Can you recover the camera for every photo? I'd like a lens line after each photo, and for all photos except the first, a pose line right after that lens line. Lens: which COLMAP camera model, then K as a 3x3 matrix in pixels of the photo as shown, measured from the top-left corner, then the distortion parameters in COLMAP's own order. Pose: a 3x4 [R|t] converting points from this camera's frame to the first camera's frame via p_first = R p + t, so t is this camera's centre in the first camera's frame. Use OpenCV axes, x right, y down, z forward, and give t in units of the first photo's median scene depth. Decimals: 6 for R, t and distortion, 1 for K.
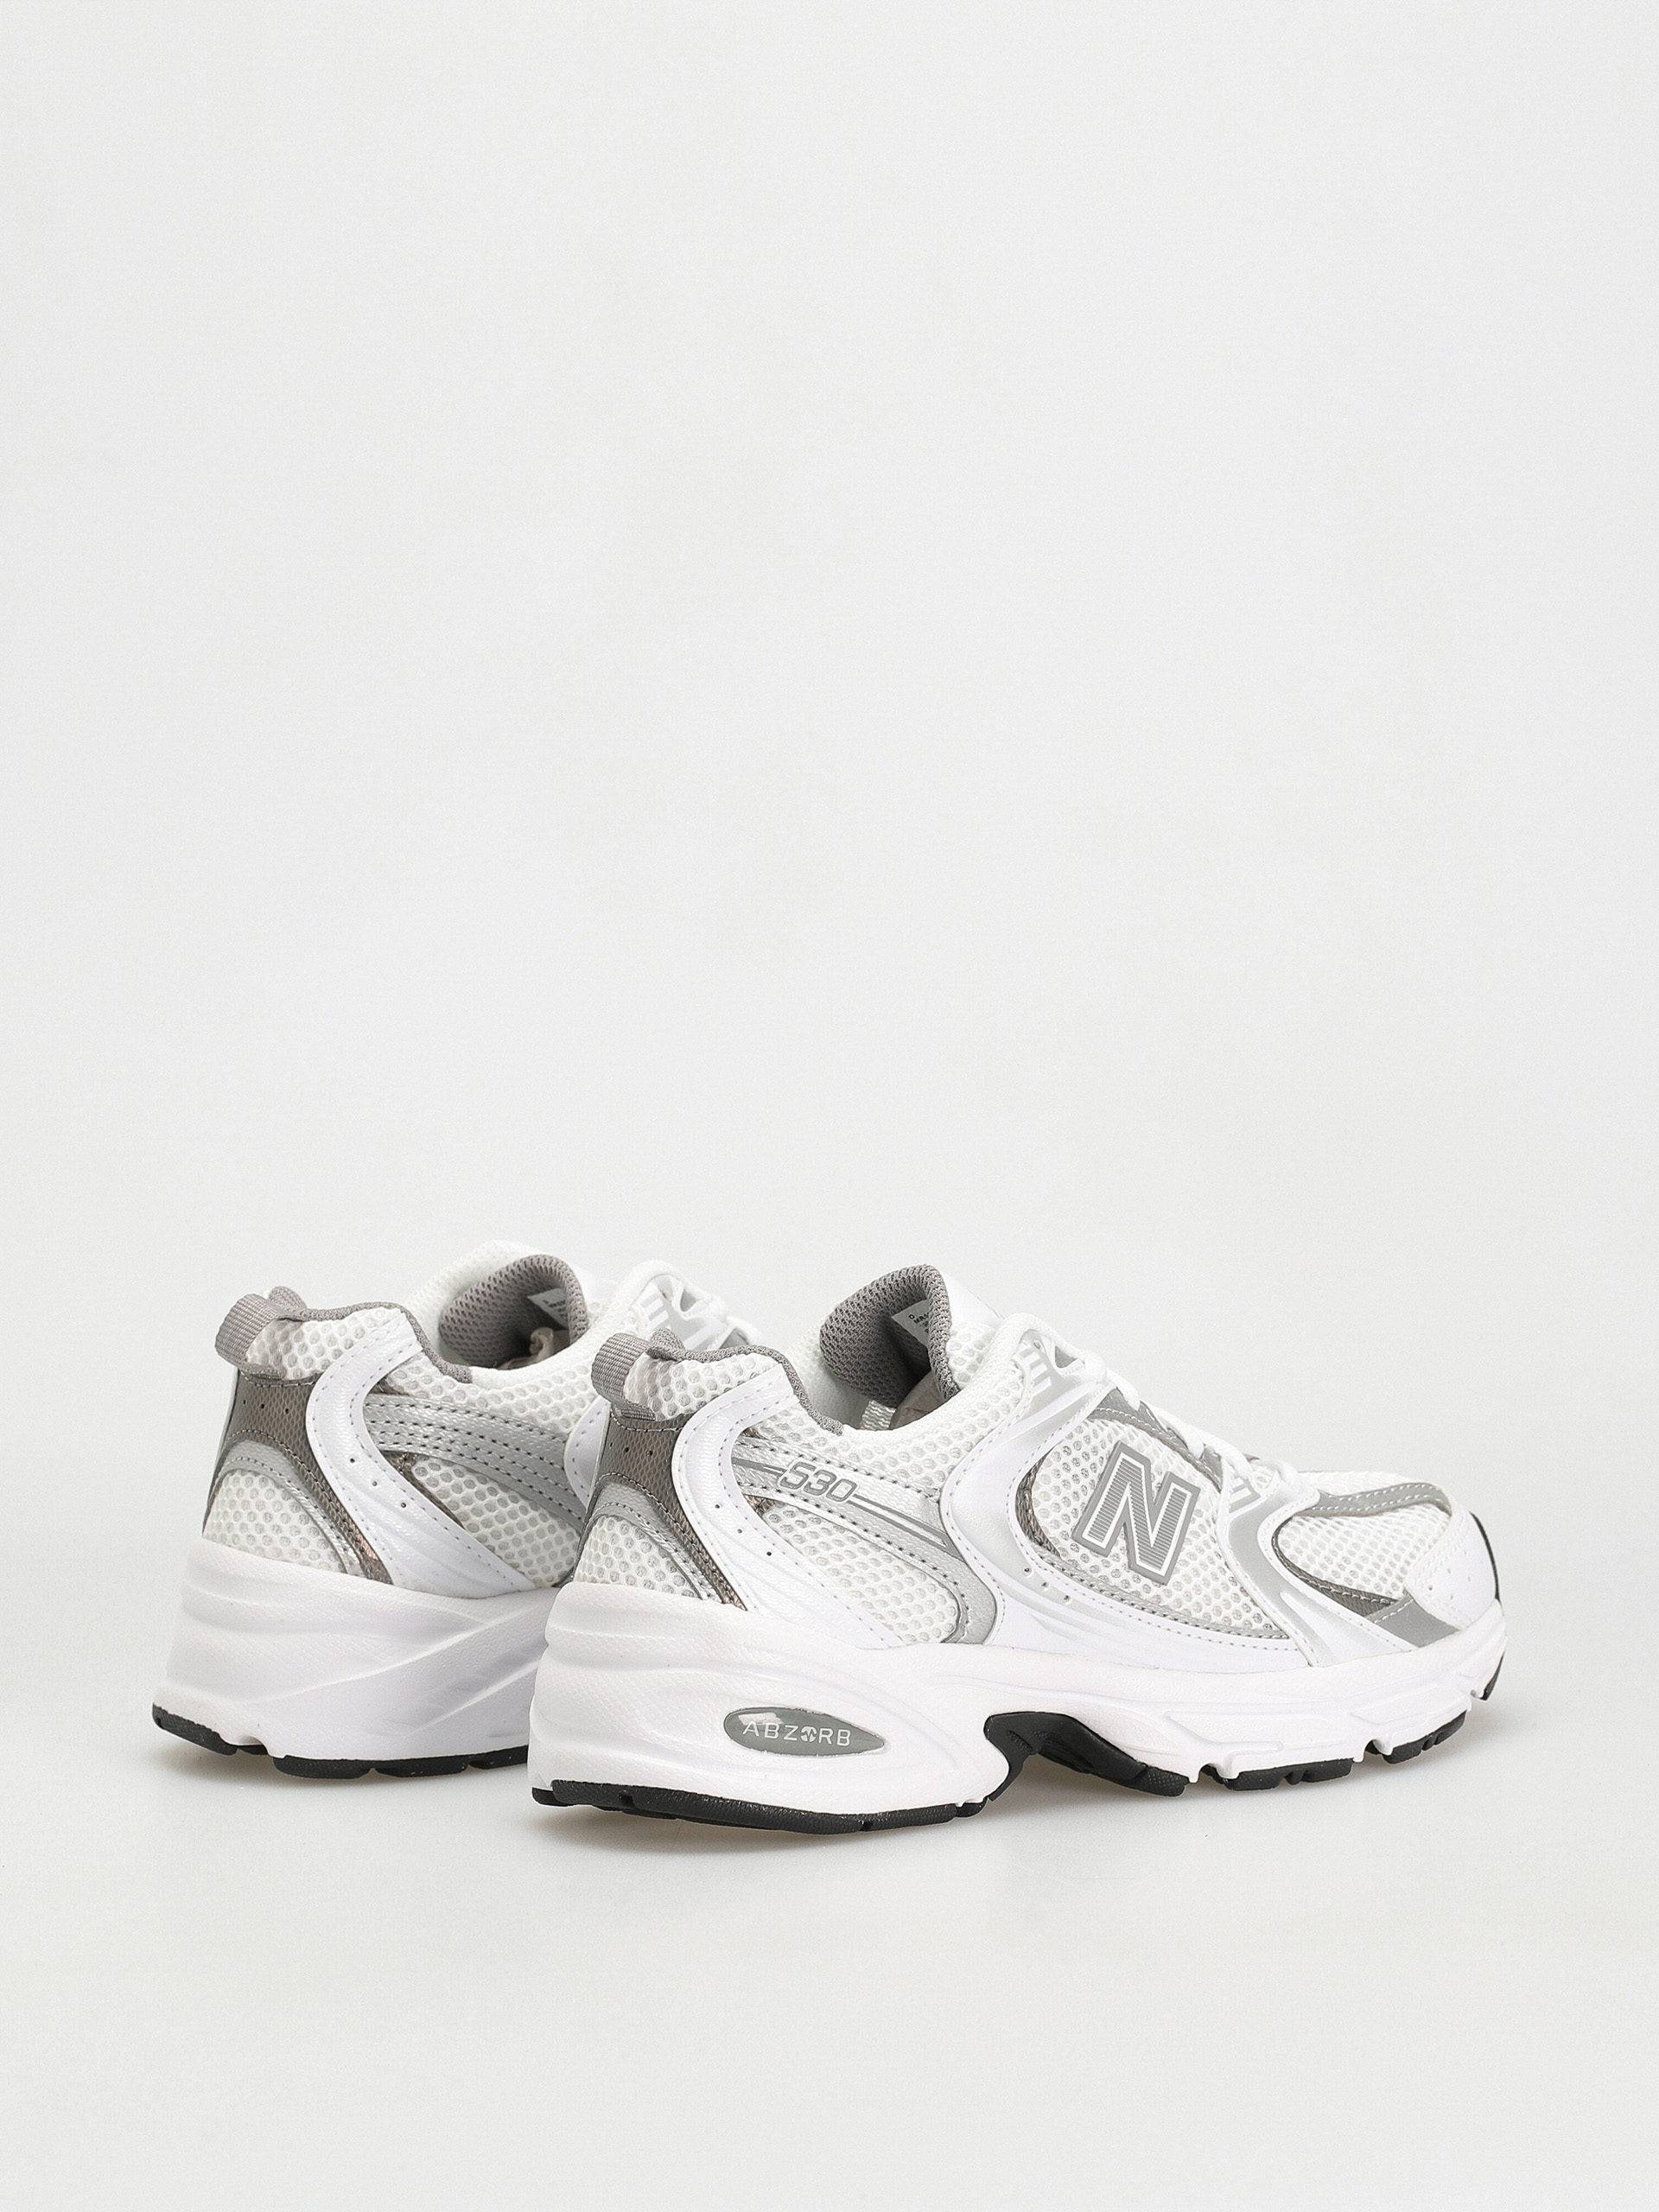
lens RADIAL K [[6863.8, 0, 829.5], [0, 6863.8, 1106.0], [0, 0, 1]] dist [0.128144, 0.572877]
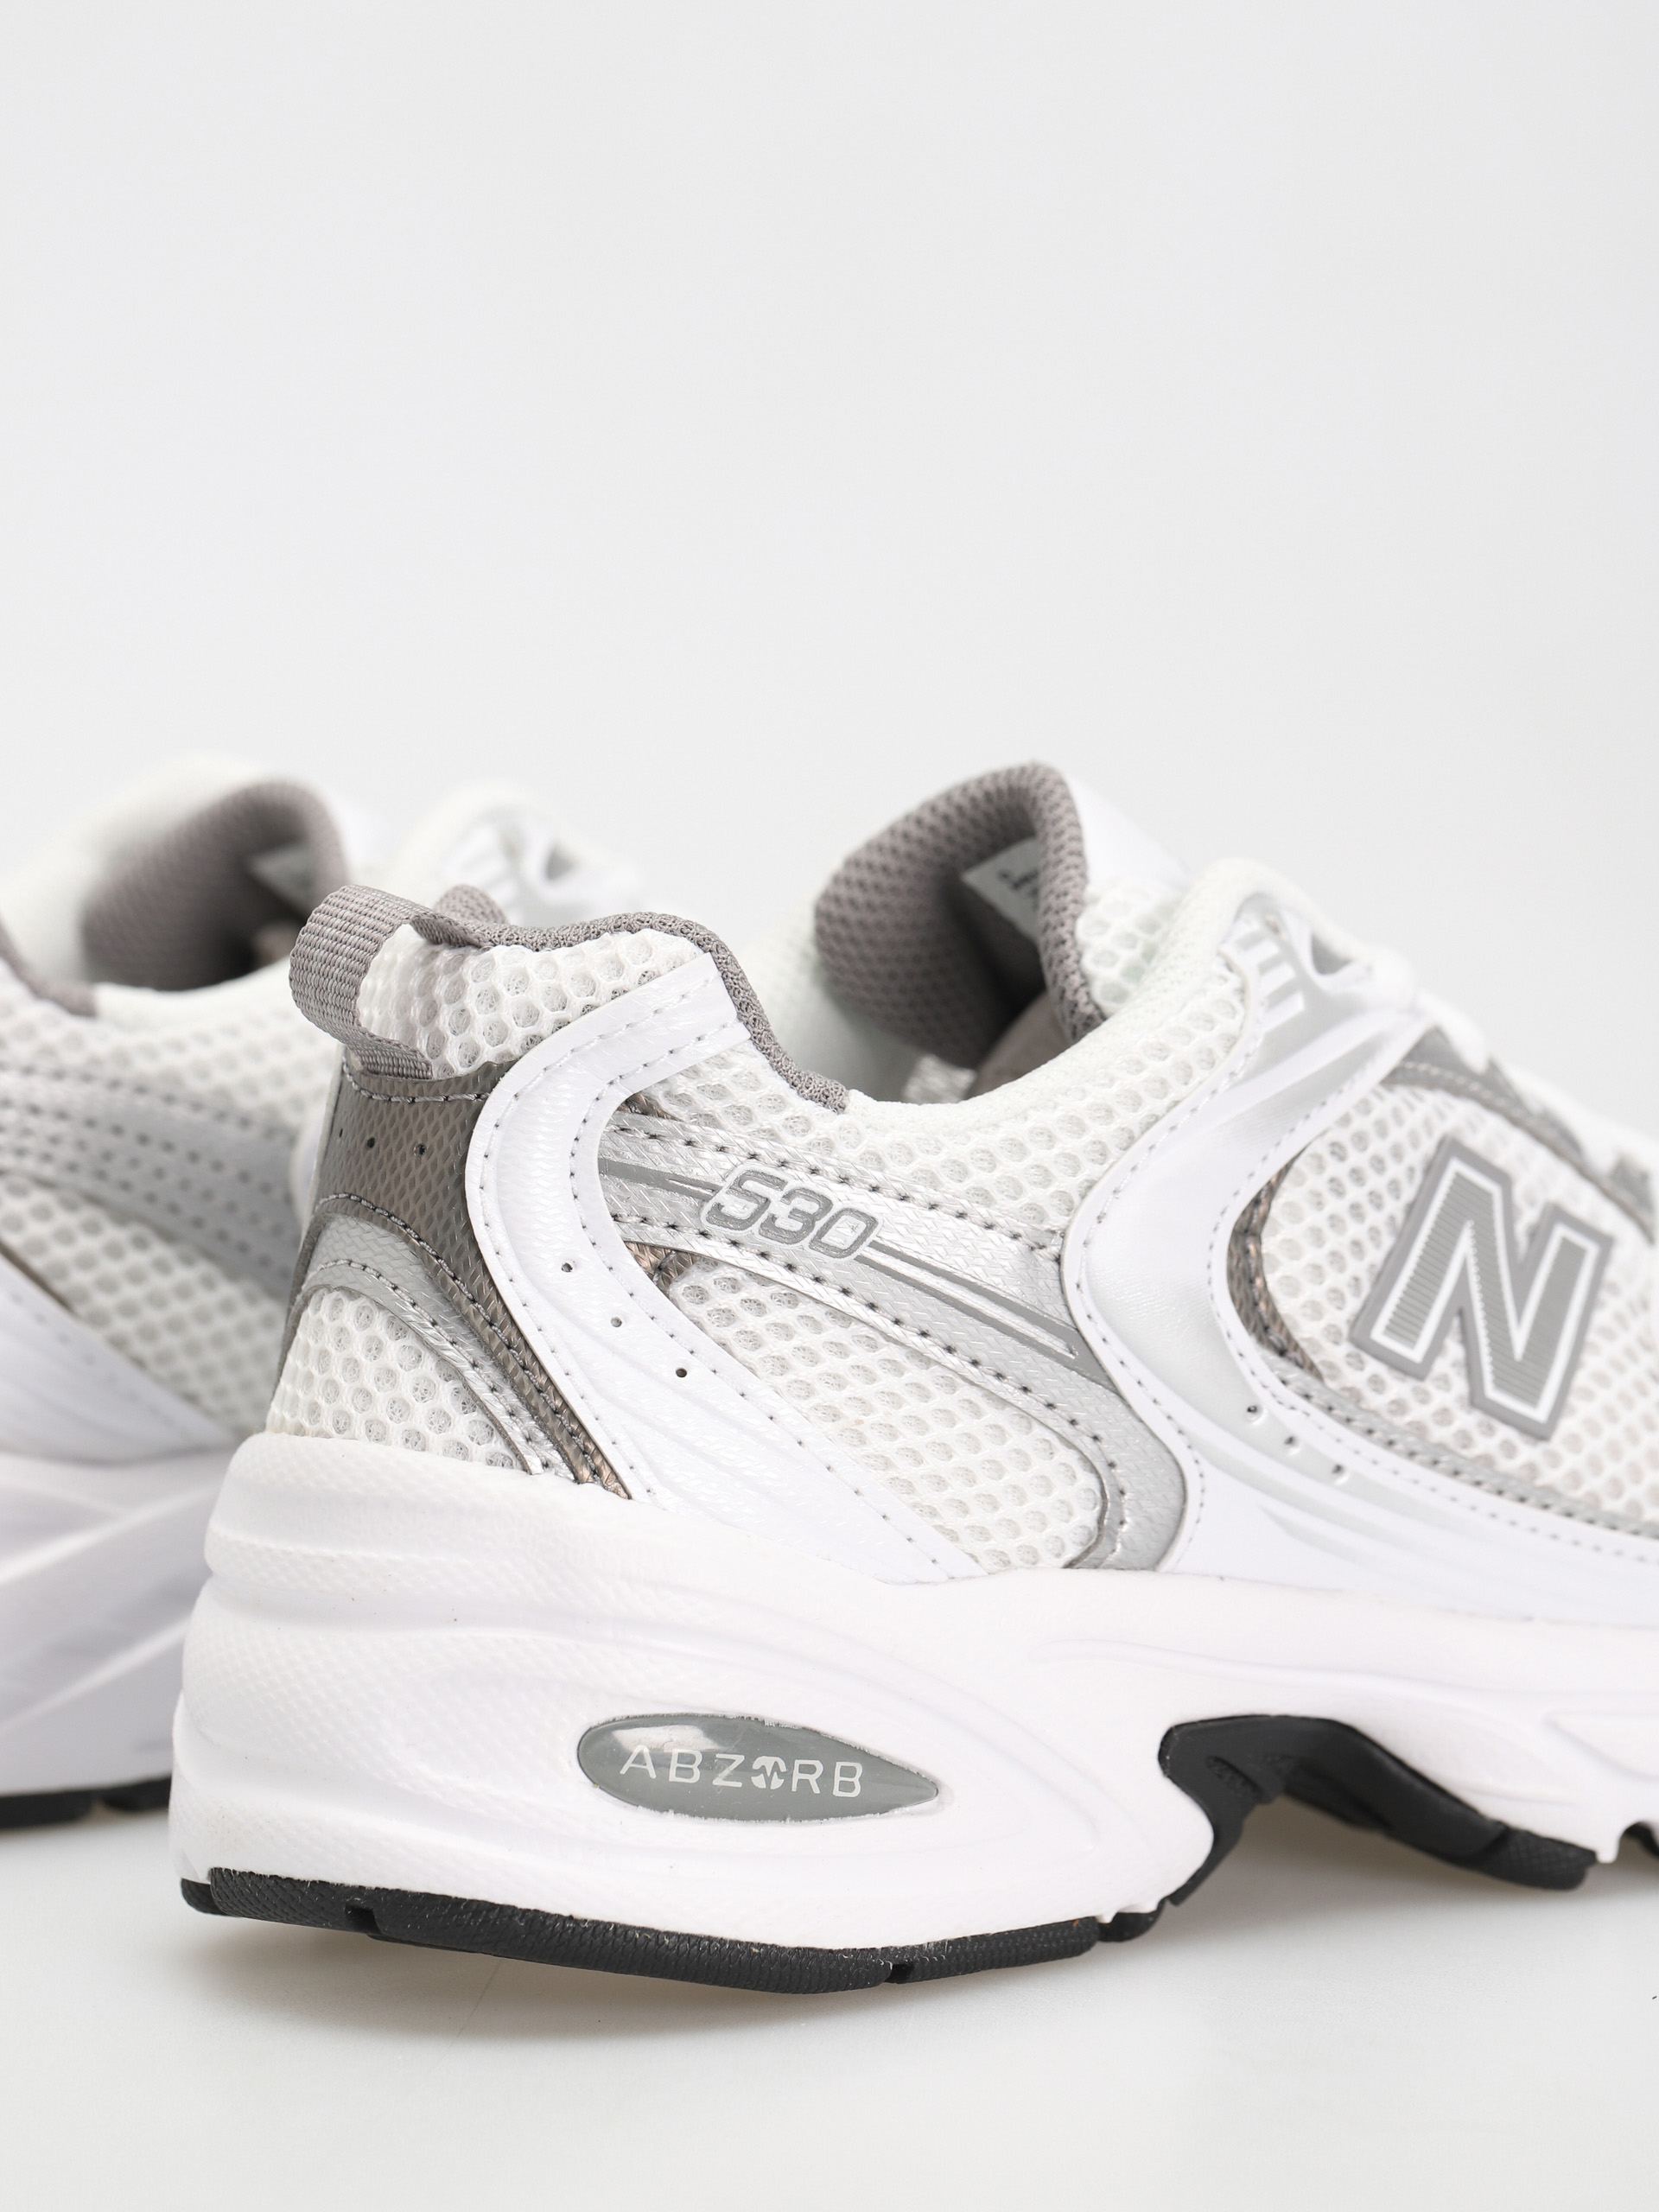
lens RADIAL K [[6863.8, 0, 829.5], [0, 6863.8, 1106.0], [0, 0, 1]] dist [0.128144, 0.572877]
pose [[0.999738, 0.000935, -0.022865, 0.011074], [-0.000352, 0.999675, 0.025497, 0.035806], [0.022881, -0.025482, 0.999413, 0.544105]]
